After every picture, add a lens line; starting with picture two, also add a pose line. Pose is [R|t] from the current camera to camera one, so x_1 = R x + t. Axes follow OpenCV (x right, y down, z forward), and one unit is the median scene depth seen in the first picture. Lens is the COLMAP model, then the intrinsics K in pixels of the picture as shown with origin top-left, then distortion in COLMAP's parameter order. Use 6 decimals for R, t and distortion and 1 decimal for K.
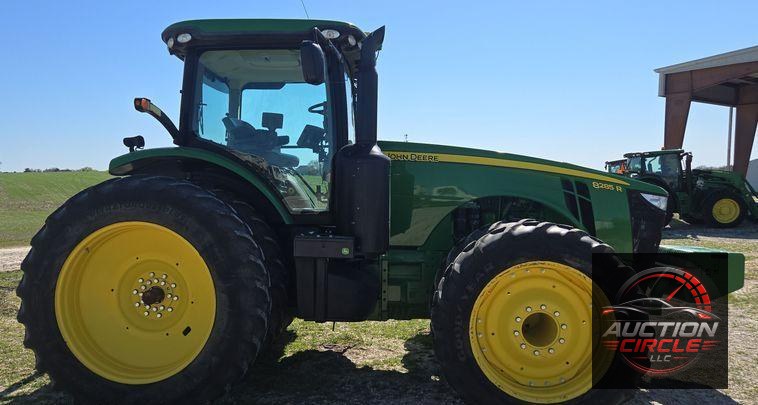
lens RADIAL K [[584.5, 0, 346.9], [0, 584.5, 204.4], [0, 0, 1]] dist [0.072186, 0.000097]
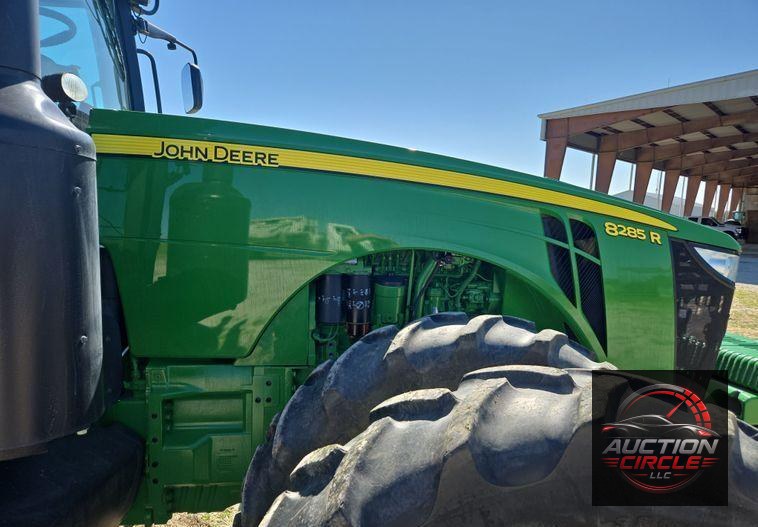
lens RADIAL K [[520.6, 0, 383.3], [0, 520.6, 287.6], [0, 0, 1]] dist [0.071892, -0.051312]
pose [[0.975267, -0.008690, 0.220860, 0.146515], [-0.013826, 0.994872, 0.100193, -0.024441], [-0.220598, -0.100769, 0.970145, 0.602440]]
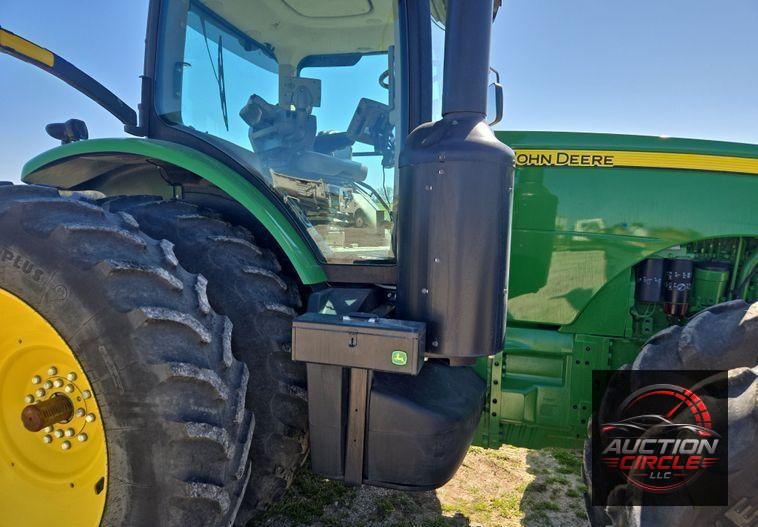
lens RADIAL K [[520.6, 0, 383.3], [0, 520.6, 287.6], [0, 0, 1]] dist [0.071892, -0.051312]
pose [[0.983457, 0.038437, -0.177015, 0.044144], [-0.019543, 0.994038, 0.107271, -0.013363], [0.180082, -0.102037, 0.978345, 0.502099]]
